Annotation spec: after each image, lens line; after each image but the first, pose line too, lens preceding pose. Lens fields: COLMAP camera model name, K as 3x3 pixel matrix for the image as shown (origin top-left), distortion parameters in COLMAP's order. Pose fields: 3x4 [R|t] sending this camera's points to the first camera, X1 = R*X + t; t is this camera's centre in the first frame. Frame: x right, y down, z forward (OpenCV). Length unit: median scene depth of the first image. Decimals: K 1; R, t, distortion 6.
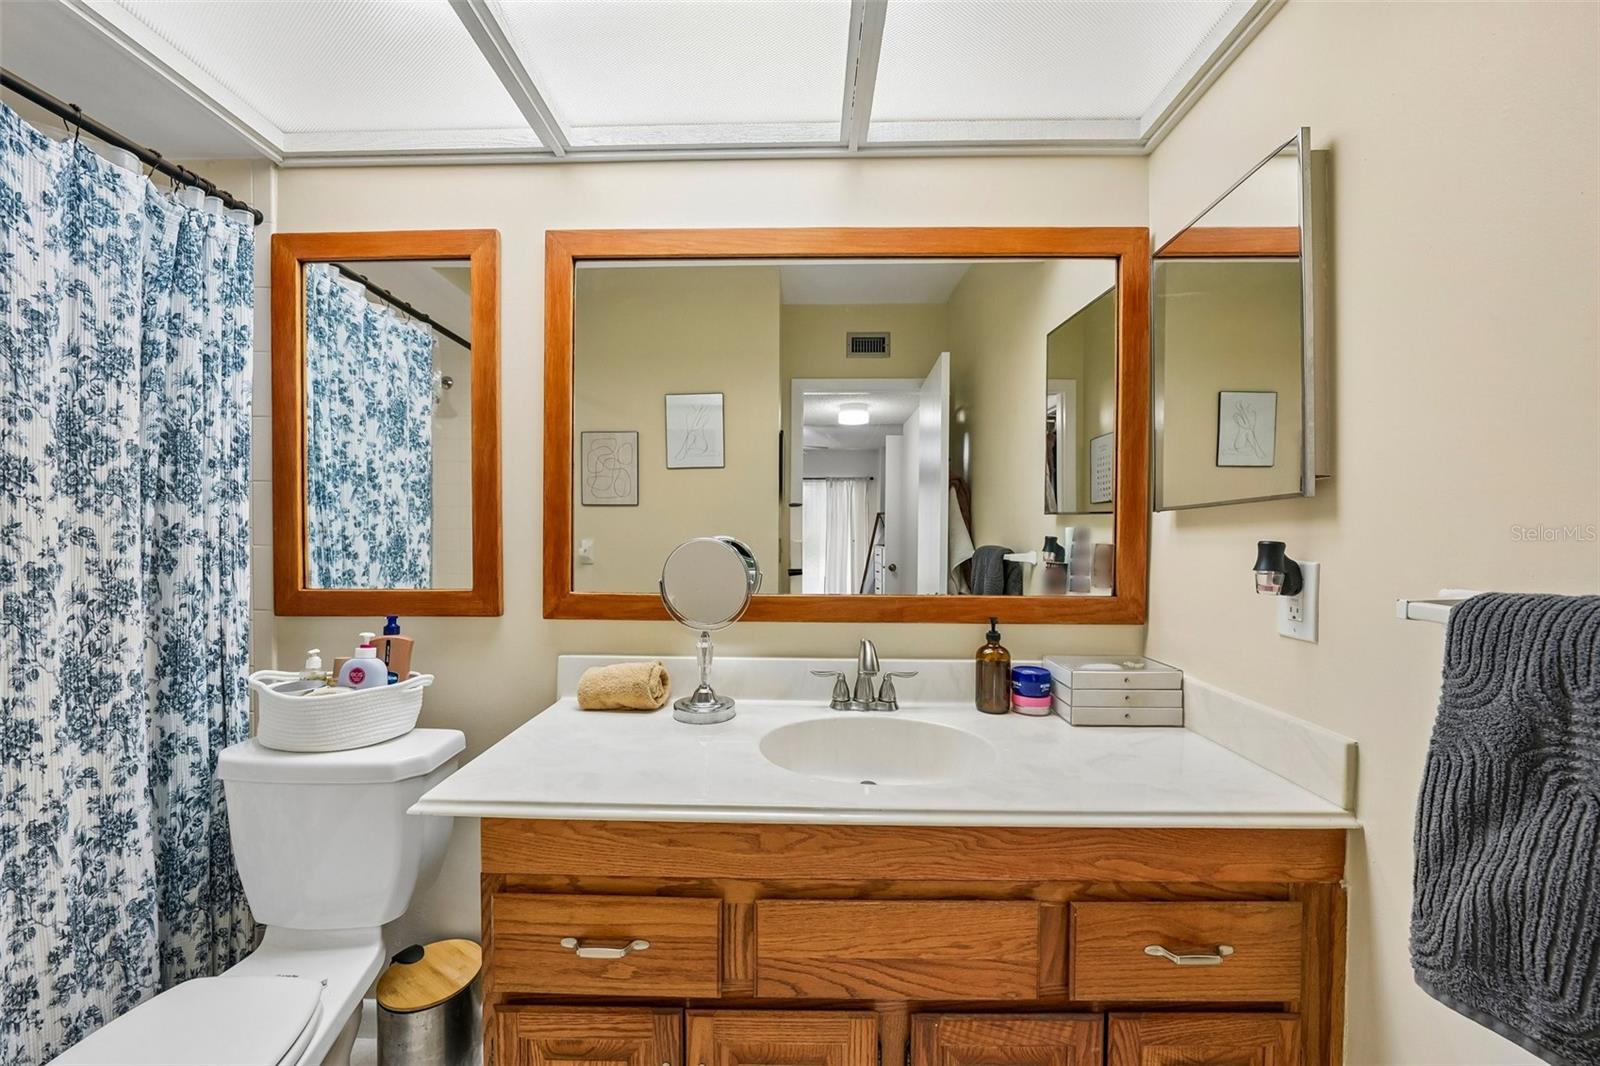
lens RADIAL K [[560.8, 0, 798.3], [0, 560.8, 536.3], [0, 0, 1]] dist [-0.001964, -0.000057]
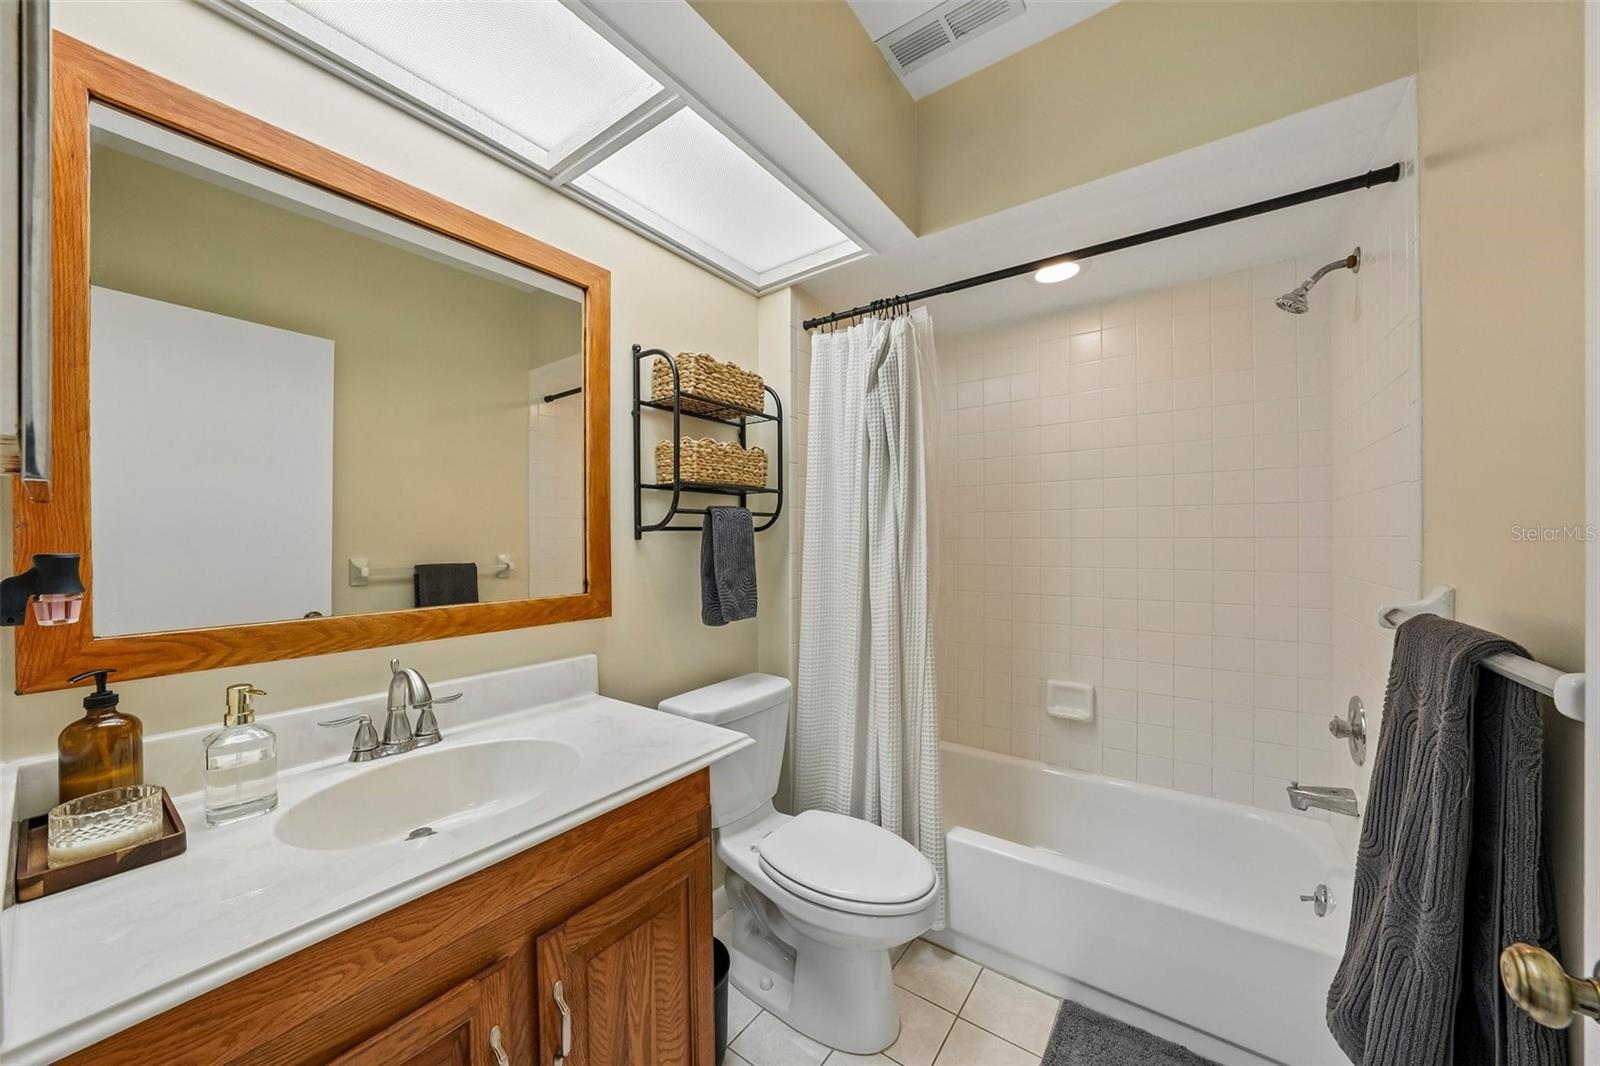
lens RADIAL K [[560.8, 0, 806.0], [0, 560.8, 541.4], [0, 0, 1]] dist [-0.001964, -0.000057]
pose [[0.570578, -0.001181, 0.821242, -0.228725], [0.008800, 0.999950, -0.004676, 0.000080], [-0.821196, 0.009895, 0.570560, 0.005409]]
